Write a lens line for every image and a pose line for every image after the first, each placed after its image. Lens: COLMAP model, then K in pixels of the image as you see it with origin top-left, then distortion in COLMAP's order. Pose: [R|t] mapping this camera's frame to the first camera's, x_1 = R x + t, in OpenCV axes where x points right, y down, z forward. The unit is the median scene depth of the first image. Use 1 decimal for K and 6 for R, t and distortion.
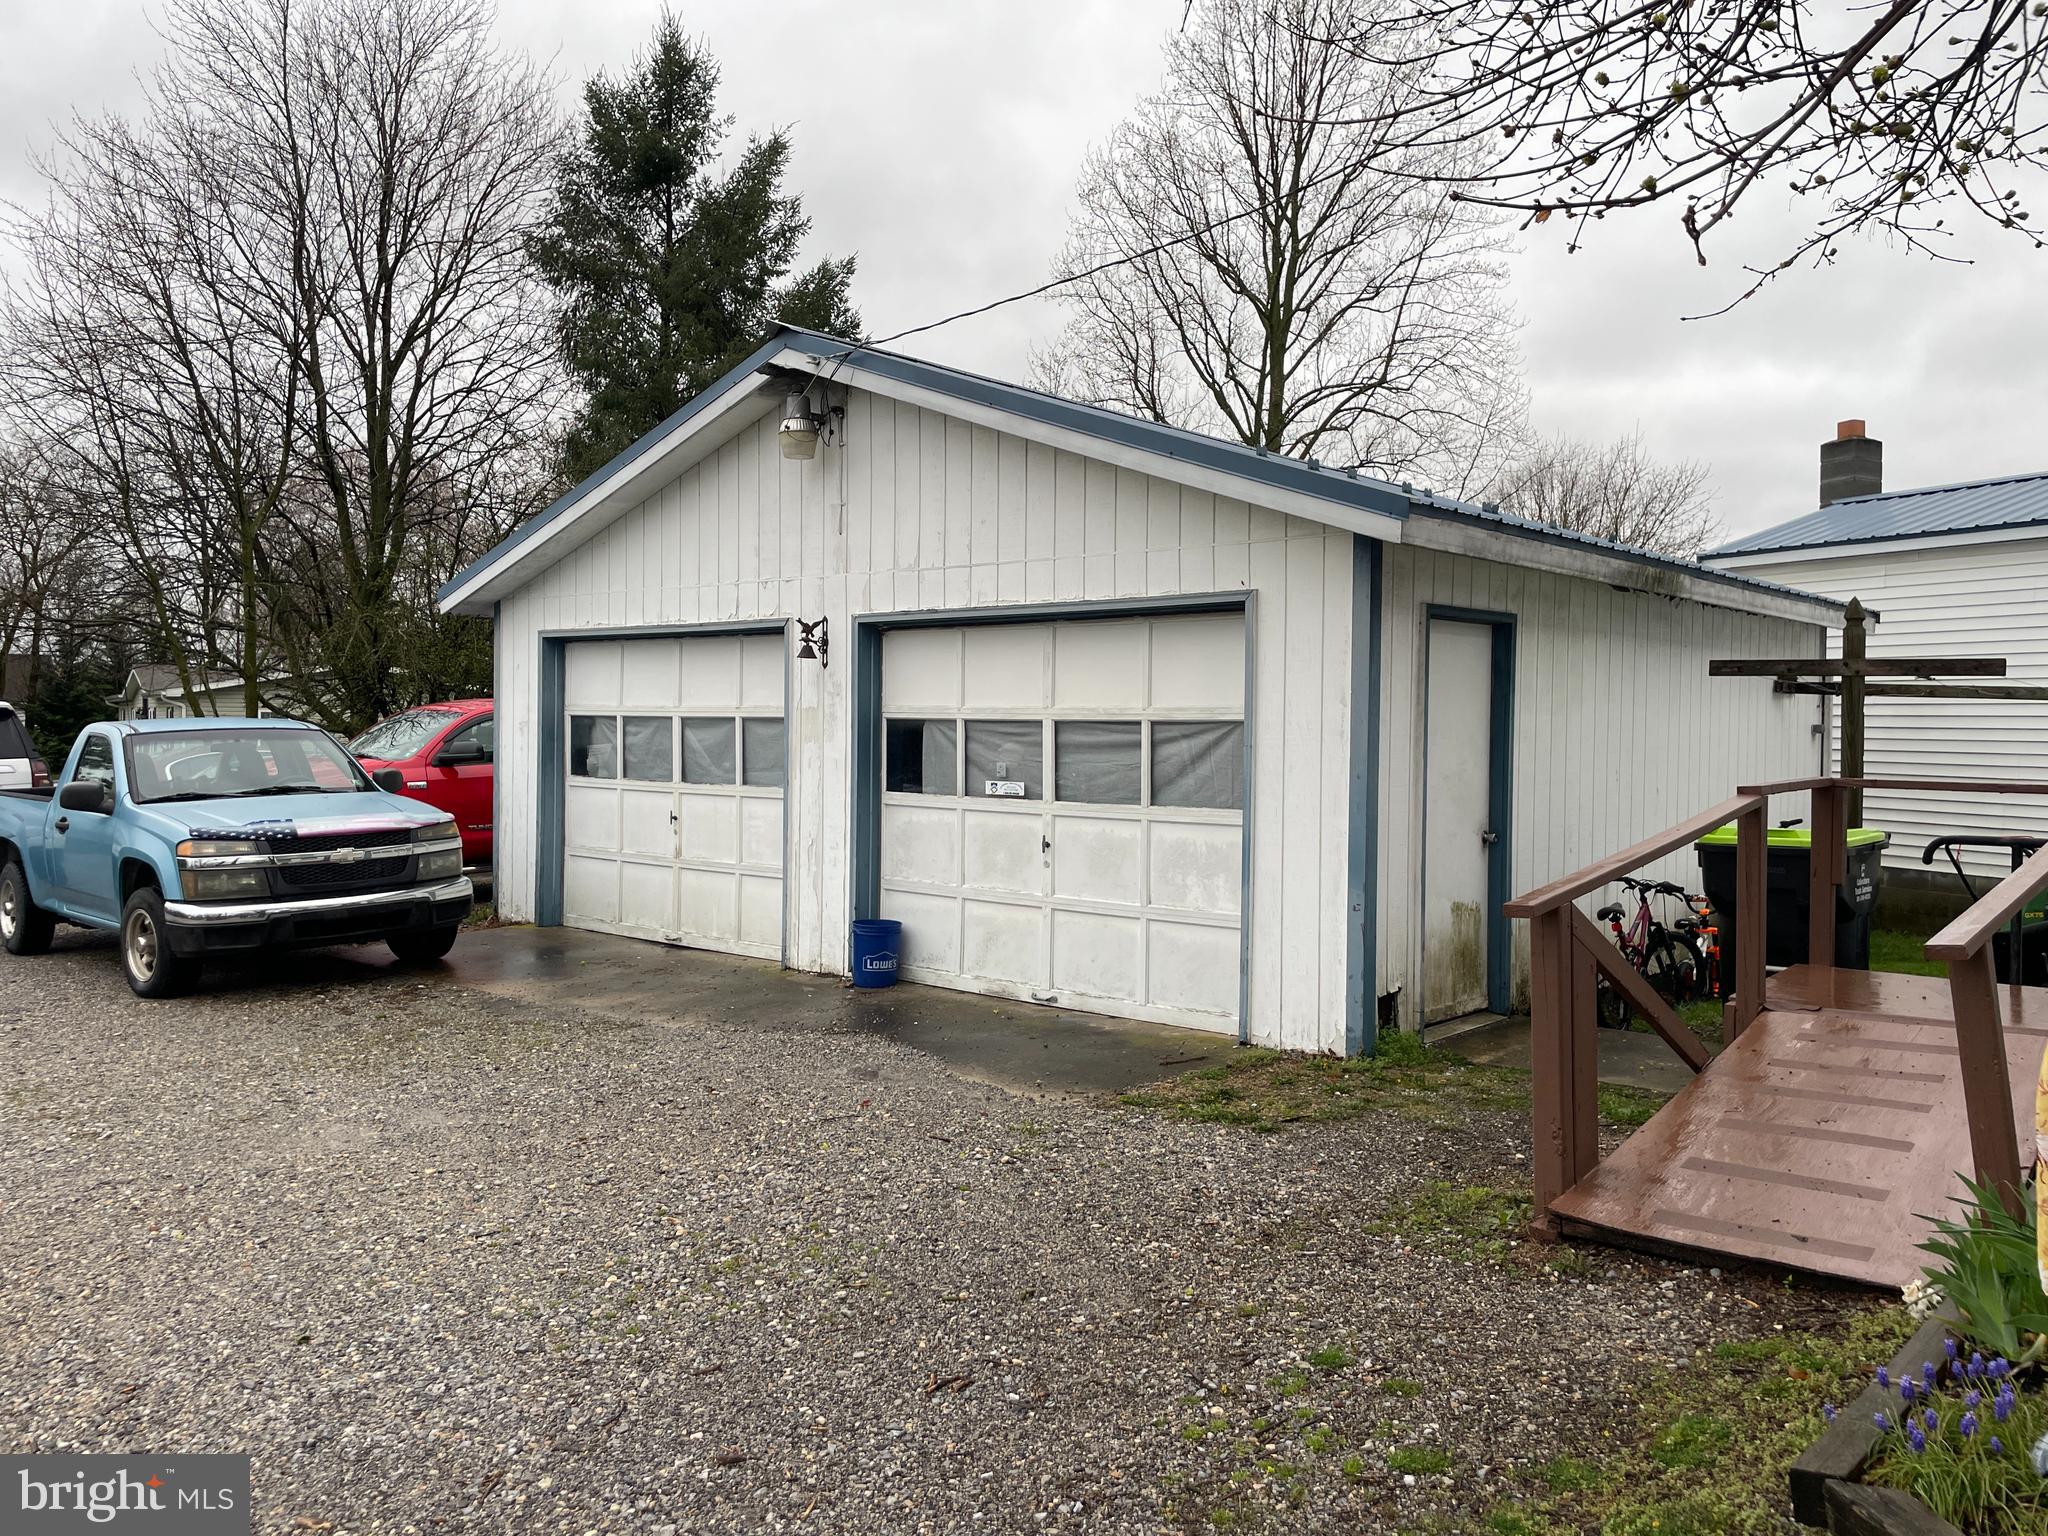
lens RADIAL K [[1545.0, 0, 1056.4], [0, 1545.0, 751.8], [0, 0, 1]] dist [0.081505, -0.106037]
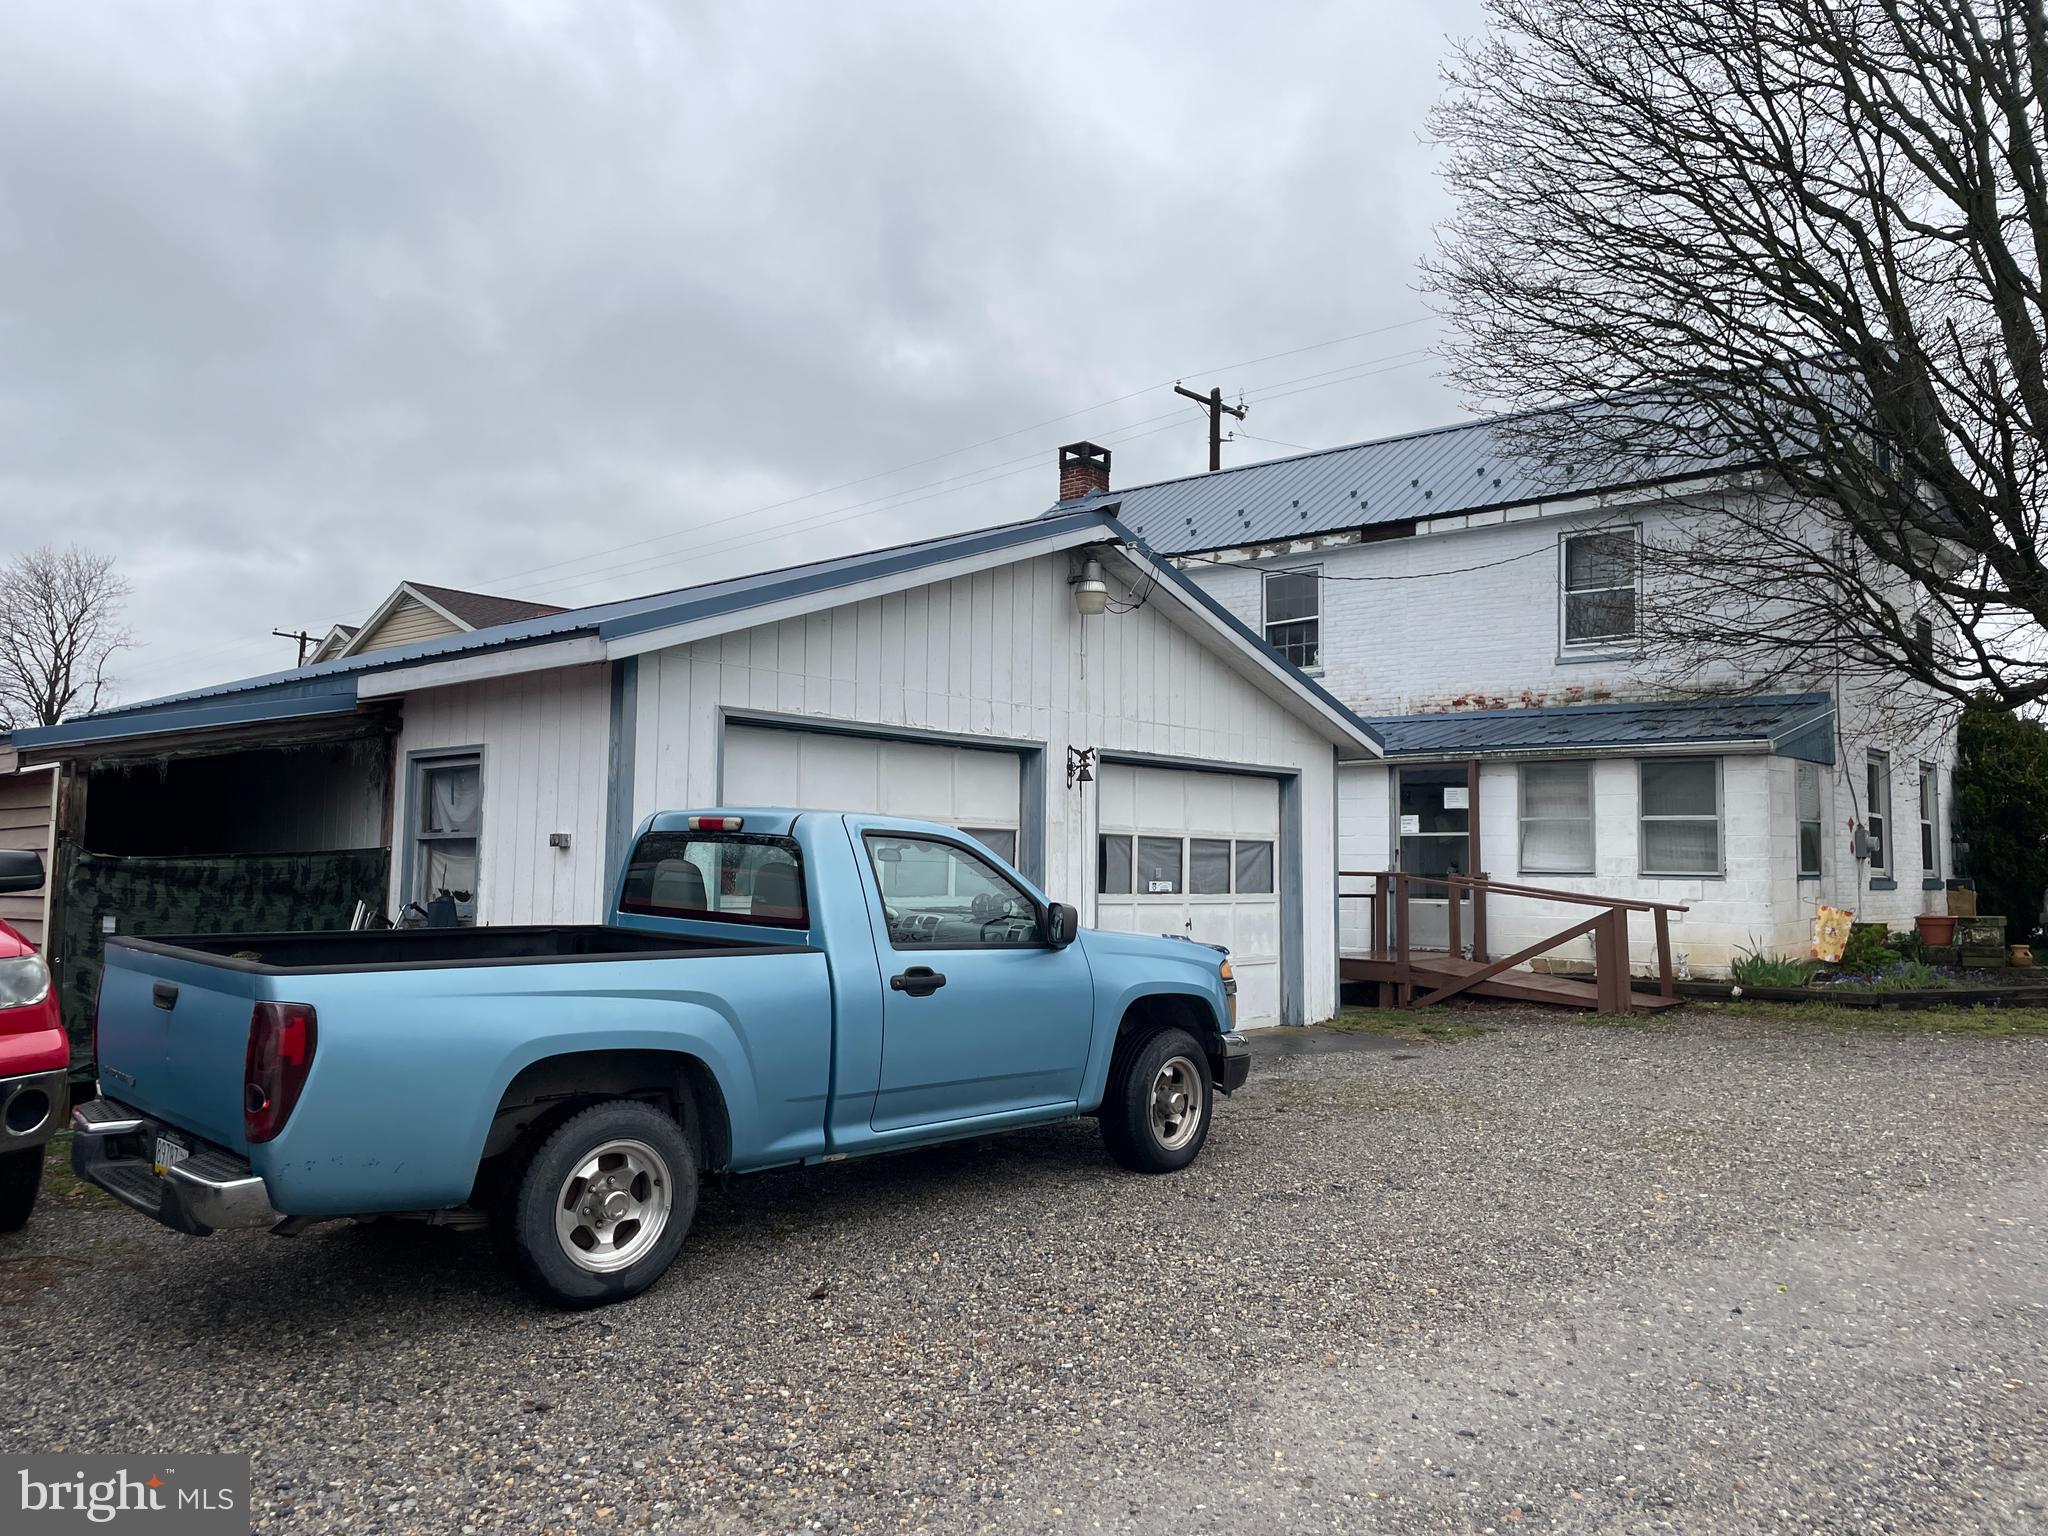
lens RADIAL K [[1545.0, 0, 1025.3], [0, 1545.0, 751.1], [0, 0, 1]] dist [0.081505, -0.106037]
pose [[0.023489, 0.071700, 0.997150, -1.411724], [0.008077, 0.997379, -0.071907, 0.001089], [-0.999691, 0.009743, 0.022849, 1.075178]]
